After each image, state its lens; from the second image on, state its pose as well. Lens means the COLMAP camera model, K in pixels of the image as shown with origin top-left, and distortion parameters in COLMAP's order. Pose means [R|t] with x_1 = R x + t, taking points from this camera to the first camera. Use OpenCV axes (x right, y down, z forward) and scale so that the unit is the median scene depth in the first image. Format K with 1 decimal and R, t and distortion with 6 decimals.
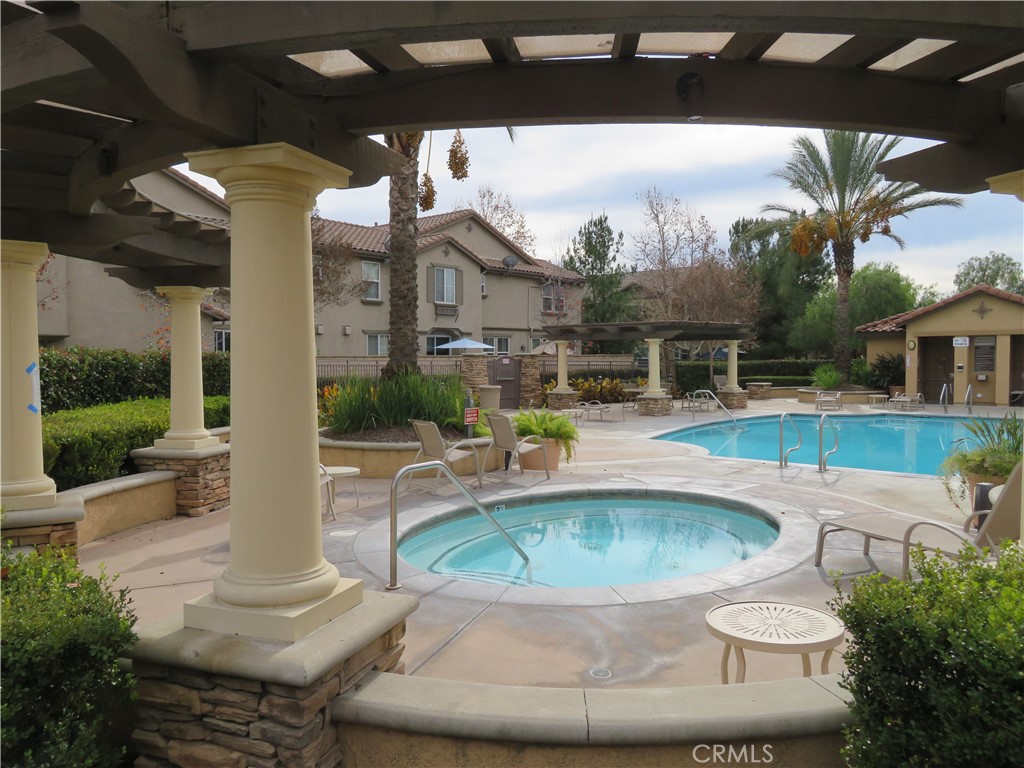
lens RADIAL K [[751.2, 0, 512.0], [0, 751.2, 384.0], [0, 0, 1]] dist [0.004268, 0.000852]
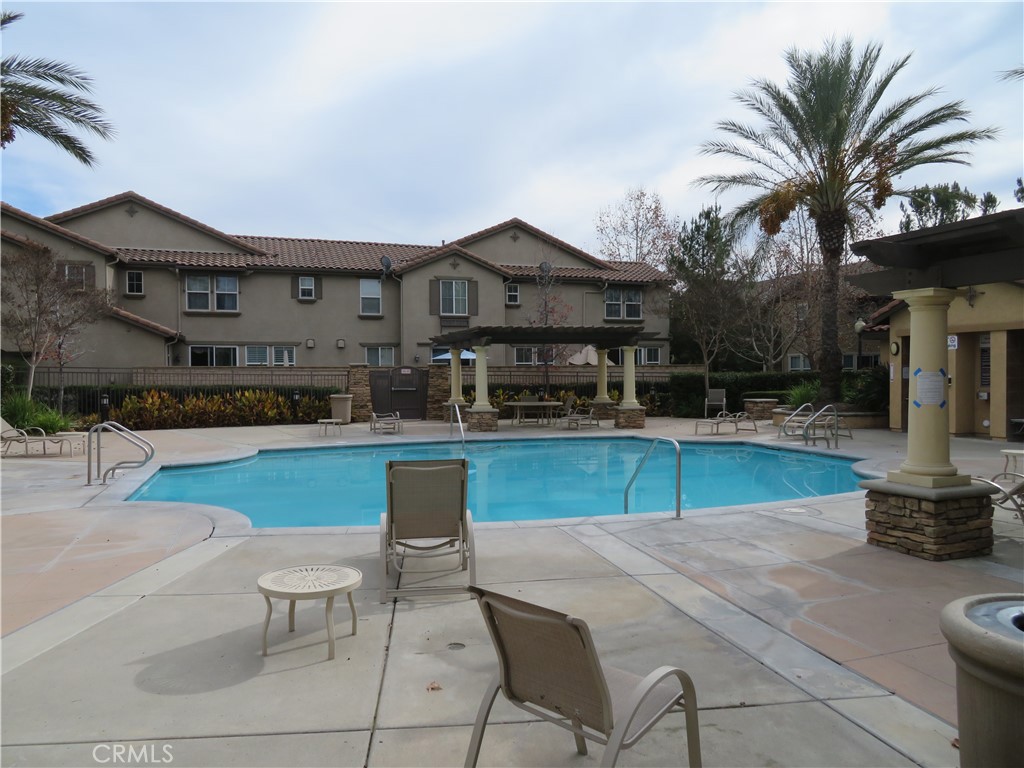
lens RADIAL K [[756.8, 0, 512.0], [0, 756.8, 384.0], [0, 0, 1]] dist [0.062599, 0.000358]
pose [[0.850502, 0.008540, -0.525902, 0.581339], [-0.016669, 0.999804, -0.010722, -0.004900], [0.525707, 0.017885, 0.850477, 0.191925]]
